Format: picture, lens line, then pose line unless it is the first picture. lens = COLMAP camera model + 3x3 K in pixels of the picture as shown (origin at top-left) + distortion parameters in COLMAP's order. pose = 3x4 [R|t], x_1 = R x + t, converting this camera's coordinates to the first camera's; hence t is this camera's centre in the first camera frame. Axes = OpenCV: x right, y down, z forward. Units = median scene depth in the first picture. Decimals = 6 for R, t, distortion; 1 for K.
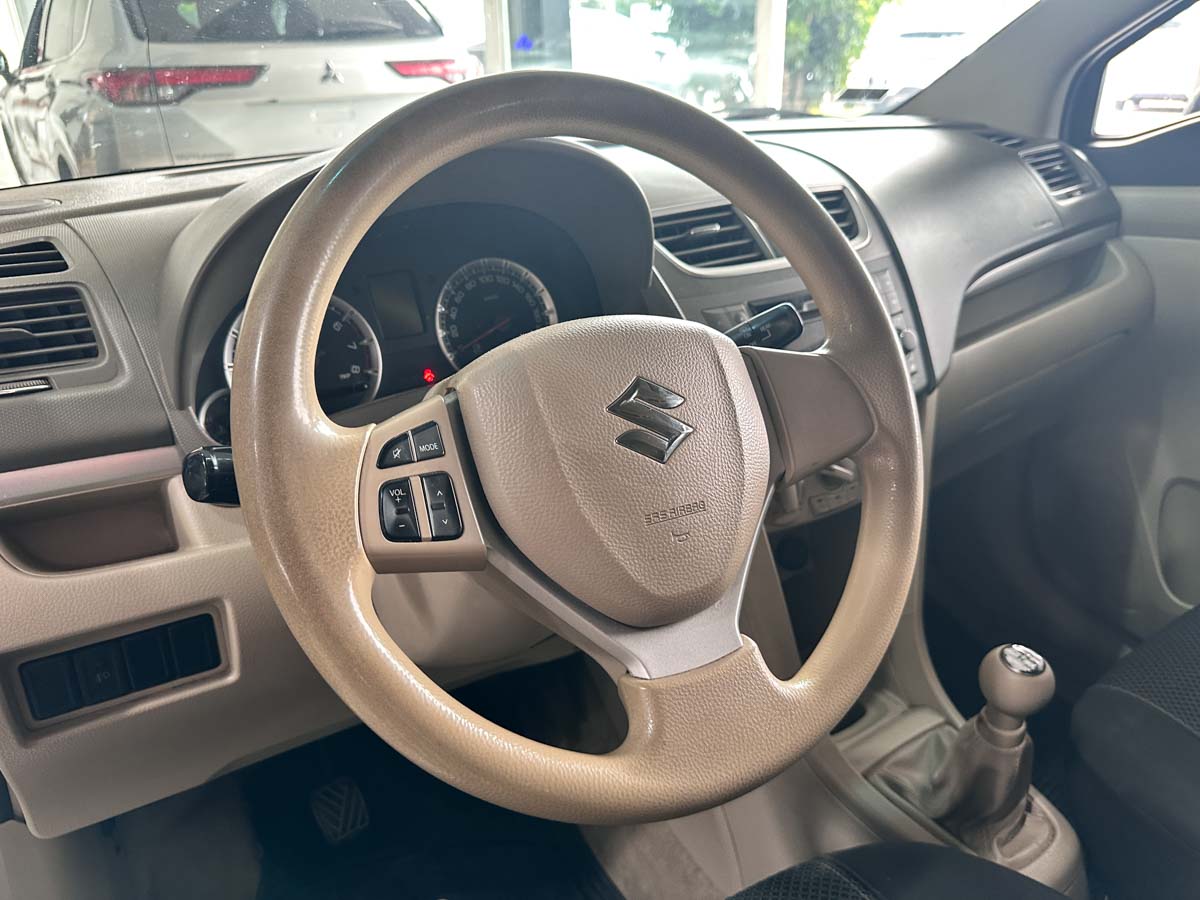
lens RADIAL K [[852.0, 0, 611.9], [0, 852.0, 450.6], [0, 0, 1]] dist [0.084481, -0.117449]
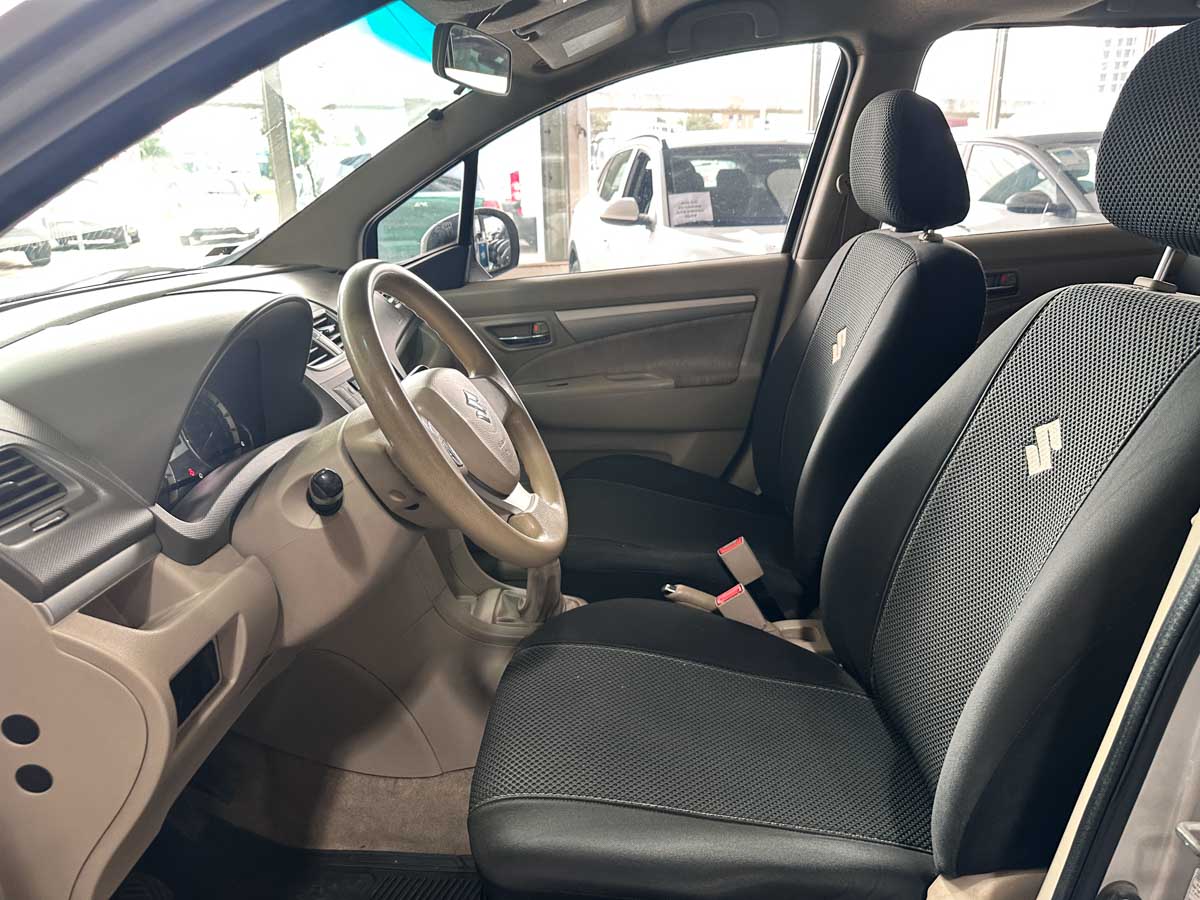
lens RADIAL K [[853.2, 0, 600.0], [0, 853.2, 450.0], [0, 0, 1]] dist [0.073225, -0.096076]
pose [[0.565838, -0.250553, 0.785525, -0.846929], [0.354325, 0.934146, 0.042726, 0.048299], [-0.744500, 0.254156, 0.617353, -0.315096]]
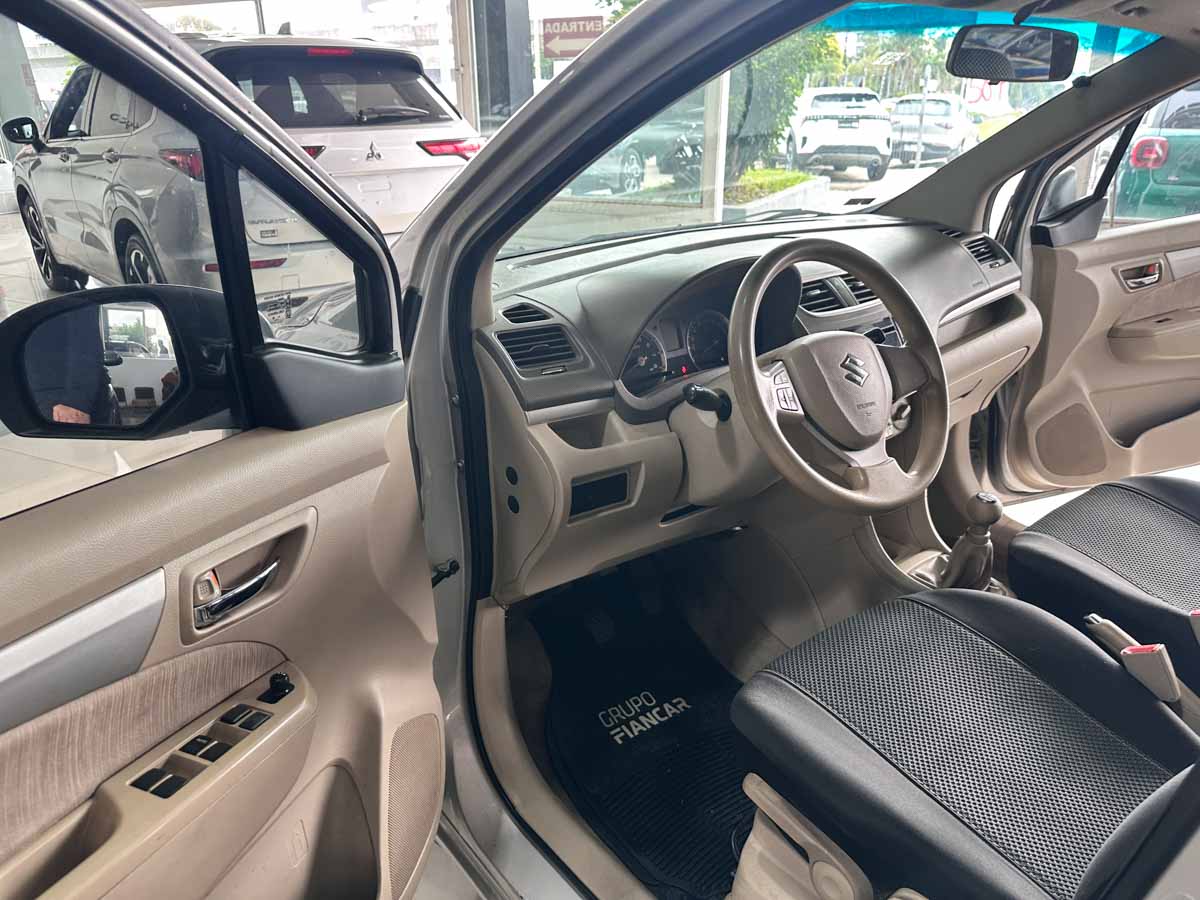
lens RADIAL K [[857.5, 0, 597.6], [0, 857.5, 452.1], [0, 0, 1]] dist [0.095472, -0.121829]
pose [[0.997084, -0.022534, 0.072915, -0.518730], [0.025949, 0.998593, -0.046238, 0.174825], [-0.071770, 0.047995, 0.996266, -0.873354]]
